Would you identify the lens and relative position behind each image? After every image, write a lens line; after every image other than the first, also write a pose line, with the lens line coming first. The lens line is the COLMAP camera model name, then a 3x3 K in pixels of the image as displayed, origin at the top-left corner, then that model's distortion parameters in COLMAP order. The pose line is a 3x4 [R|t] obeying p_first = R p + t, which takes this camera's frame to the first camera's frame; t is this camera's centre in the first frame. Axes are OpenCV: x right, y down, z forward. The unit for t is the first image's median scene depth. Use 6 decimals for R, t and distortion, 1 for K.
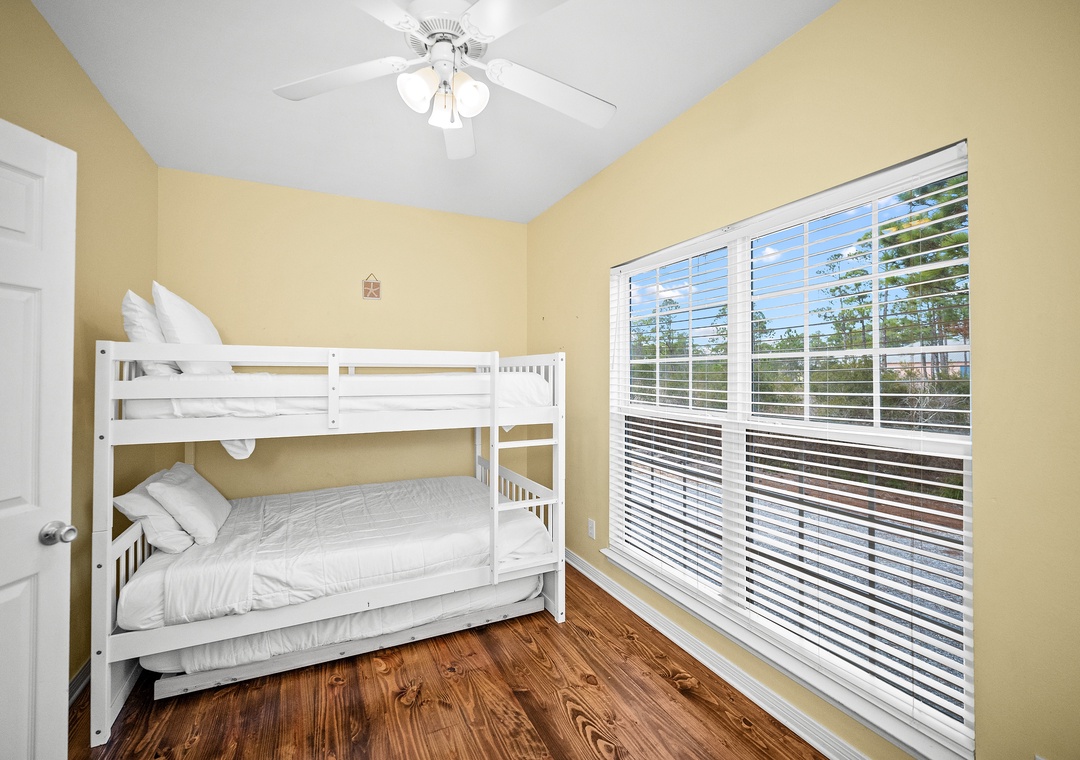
lens RADIAL K [[457.8, 0, 535.2], [0, 457.8, 390.8], [0, 0, 1]] dist [-0.000713, 0.000094]
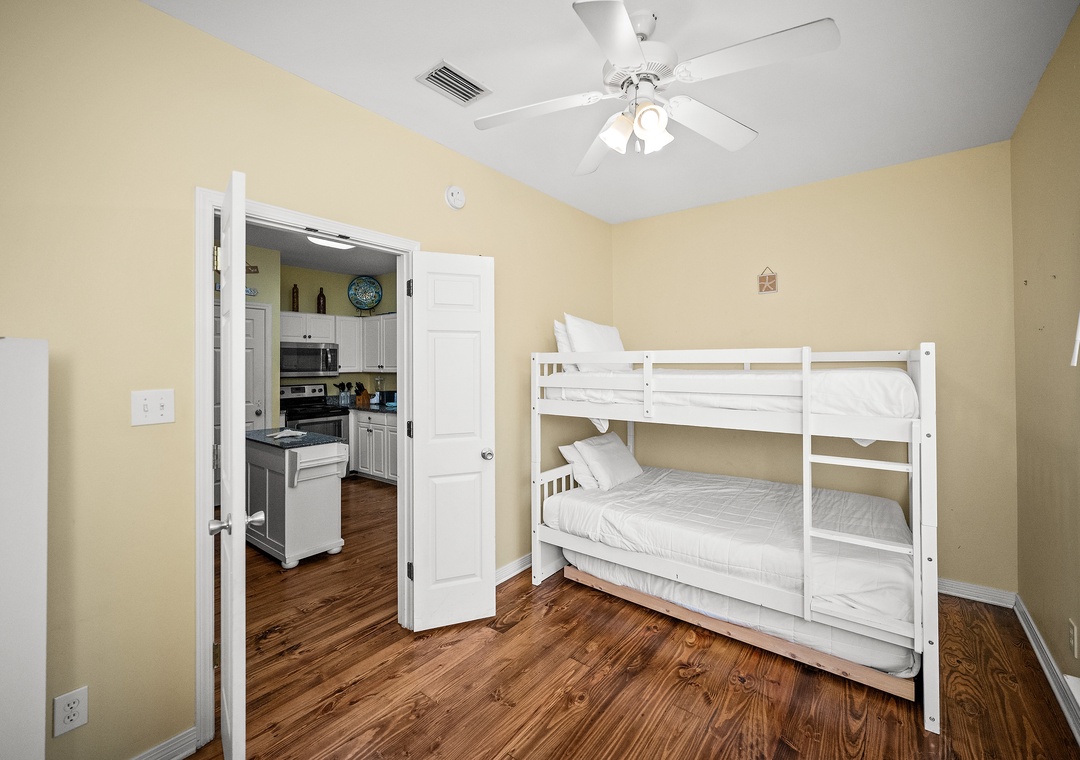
lens RADIAL K [[457.8, 0, 535.2], [0, 457.8, 390.8], [0, 0, 1]] dist [-0.000713, 0.000094]
pose [[0.442881, 0.046401, -0.895379, 0.481944], [-0.026122, 0.998904, 0.038845, -0.025460], [0.896200, 0.006185, 0.443608, 0.187989]]
